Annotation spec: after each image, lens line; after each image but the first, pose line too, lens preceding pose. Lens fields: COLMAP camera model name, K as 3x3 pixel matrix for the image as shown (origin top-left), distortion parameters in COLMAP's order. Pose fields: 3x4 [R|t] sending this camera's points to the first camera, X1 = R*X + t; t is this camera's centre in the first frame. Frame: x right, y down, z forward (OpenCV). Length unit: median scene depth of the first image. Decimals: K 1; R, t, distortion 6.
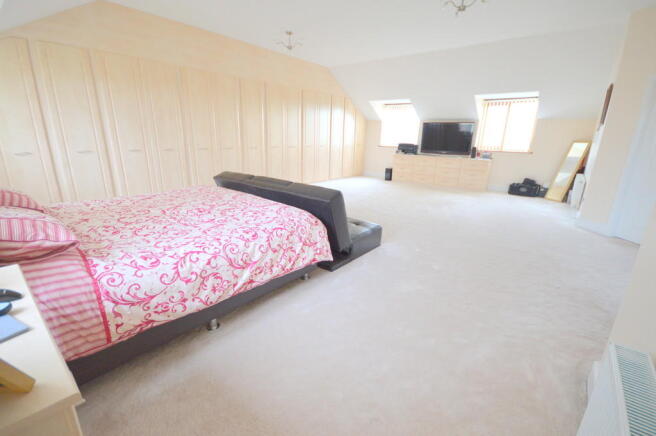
lens RADIAL K [[292.9, 0, 327.0], [0, 292.9, 218.0], [0, 0, 1]] dist [0.002432, 0.000062]
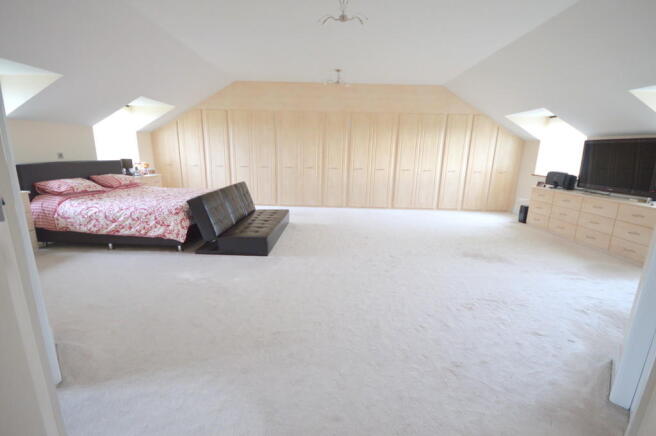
lens RADIAL K [[292.9, 0, 327.0], [0, 292.9, 218.0], [0, 0, 1]] dist [0.002432, 0.000062]
pose [[0.614325, 0.165233, -0.771559, 0.659583], [-0.226088, 0.973690, 0.028506, -0.073492], [0.755969, 0.156928, 0.635519, 0.263417]]
